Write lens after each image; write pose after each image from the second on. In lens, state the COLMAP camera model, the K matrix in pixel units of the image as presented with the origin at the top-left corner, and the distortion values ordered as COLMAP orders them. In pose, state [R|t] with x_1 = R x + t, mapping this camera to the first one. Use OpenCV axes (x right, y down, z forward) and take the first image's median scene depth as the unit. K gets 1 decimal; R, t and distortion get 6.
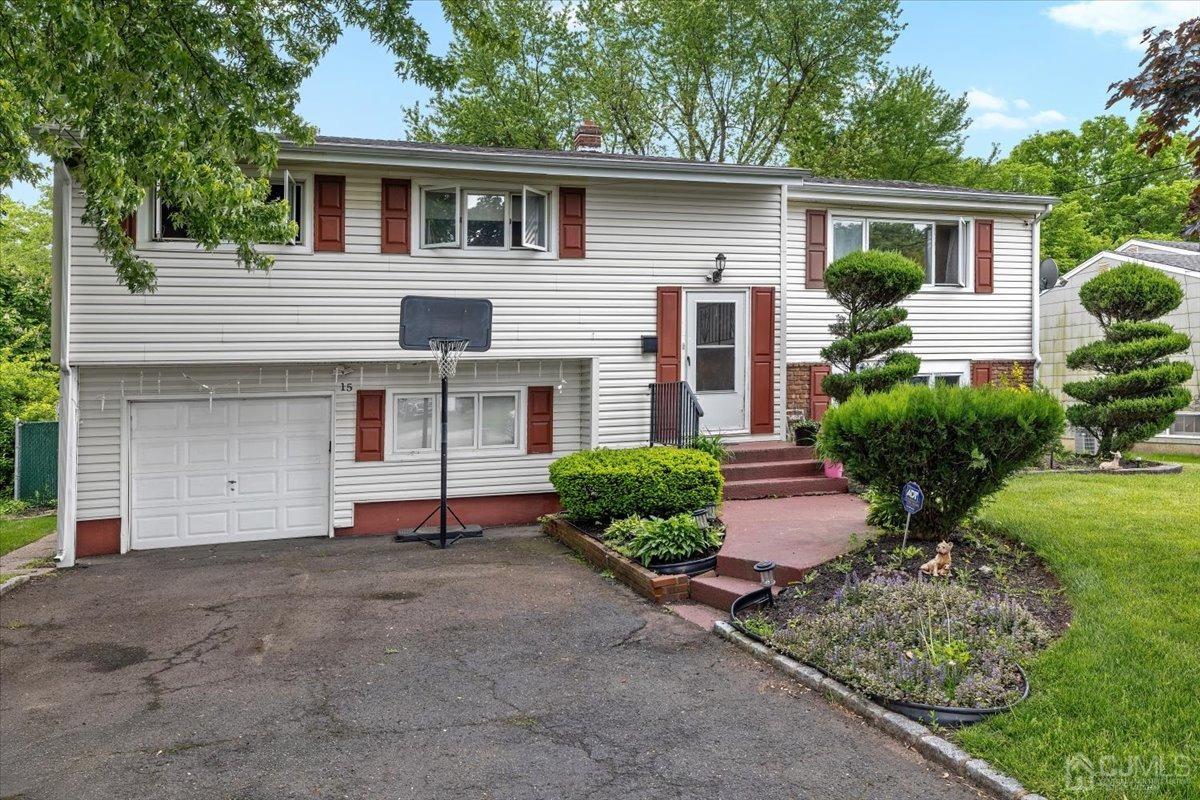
lens RADIAL K [[742.8, 0, 601.0], [0, 742.8, 382.9], [0, 0, 1]] dist [0.001381, -0.000136]
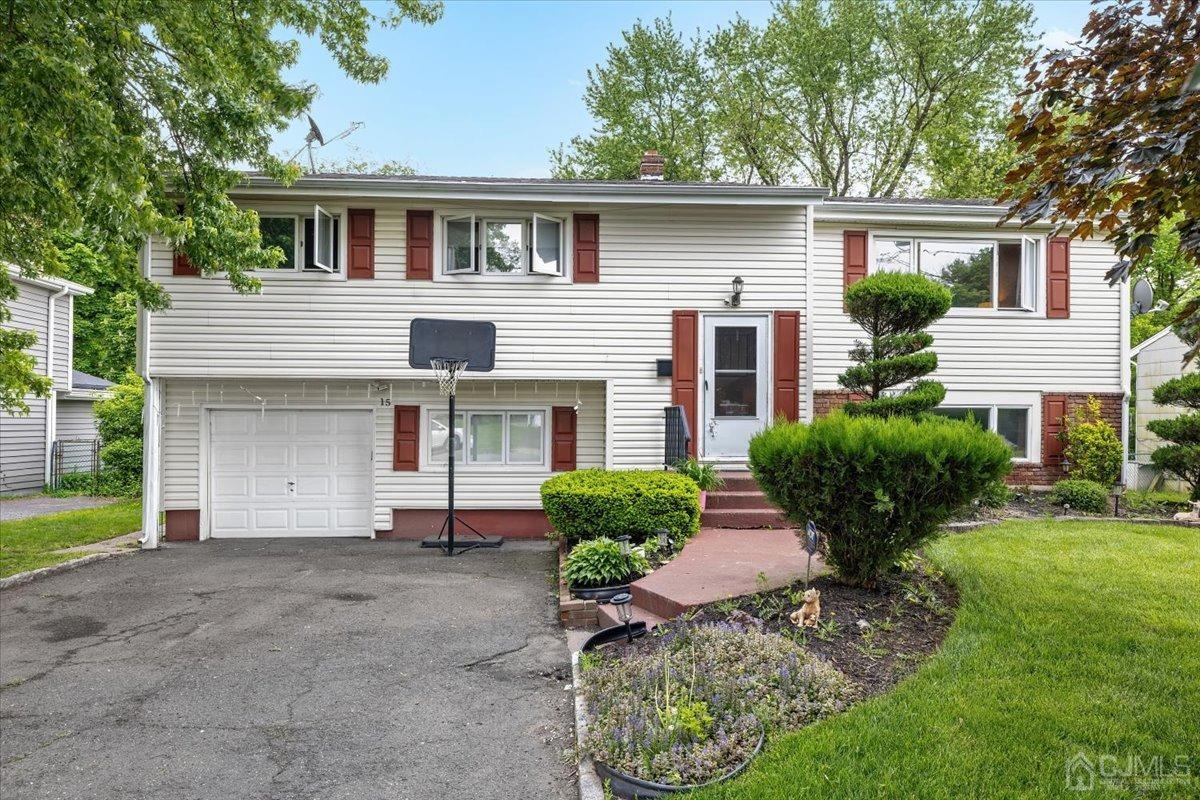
lens RADIAL K [[704.3, 0, 600.0], [0, 704.3, 400.0], [0, 0, 1]] dist [-0.000417, 0.000733]
pose [[0.977366, 0.026618, -0.209875, 0.188882], [-0.028055, 0.999599, -0.003874, -0.002490], [0.209687, 0.009675, 0.977721, 0.053635]]
